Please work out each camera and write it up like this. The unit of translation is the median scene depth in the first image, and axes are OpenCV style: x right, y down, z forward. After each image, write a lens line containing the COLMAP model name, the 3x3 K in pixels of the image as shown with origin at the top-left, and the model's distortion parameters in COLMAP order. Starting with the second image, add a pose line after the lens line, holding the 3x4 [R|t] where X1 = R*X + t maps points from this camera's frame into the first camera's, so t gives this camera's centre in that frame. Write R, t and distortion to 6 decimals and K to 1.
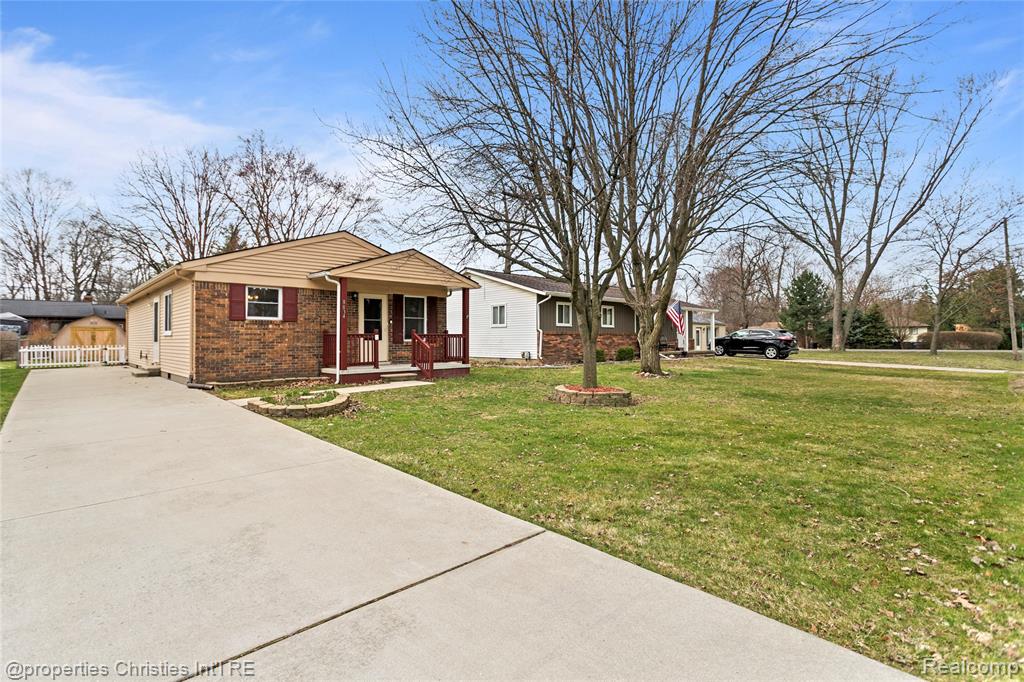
lens RADIAL K [[490.3, 0, 508.5], [0, 490.3, 335.9], [0, 0, 1]] dist [-0.019778, 0.007013]
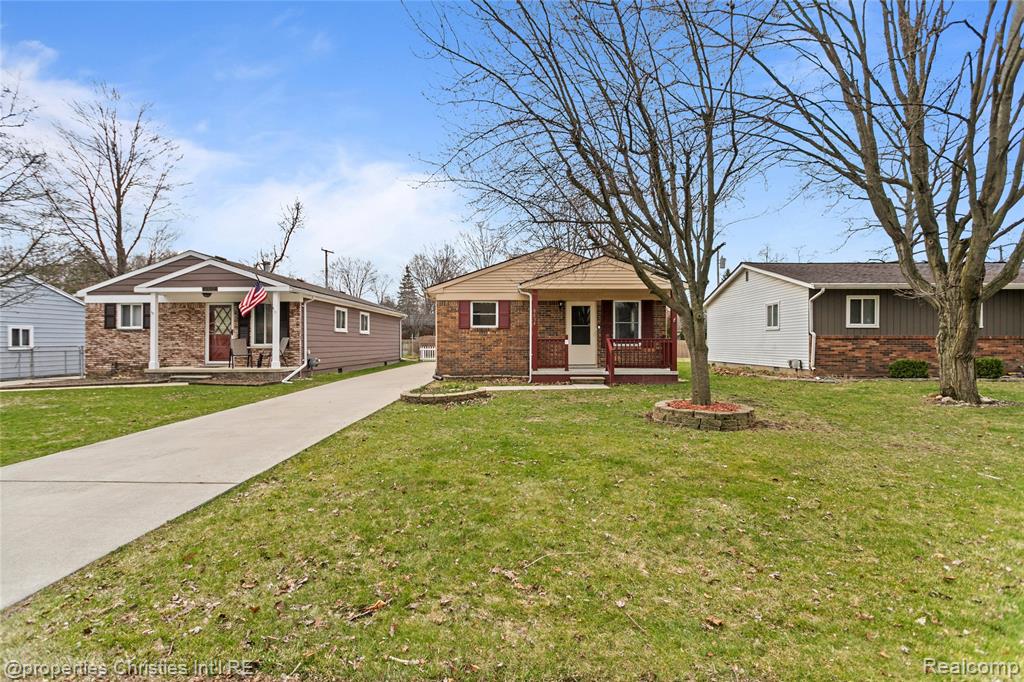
lens RADIAL K [[490.3, 0, 506.5], [0, 490.3, 344.0], [0, 0, 1]] dist [-0.019778, 0.007013]
pose [[0.700283, 0.006729, -0.713834, 0.376849], [-0.000050, 0.999956, 0.009377, -0.002717], [0.713866, -0.006531, 0.700252, 0.135584]]
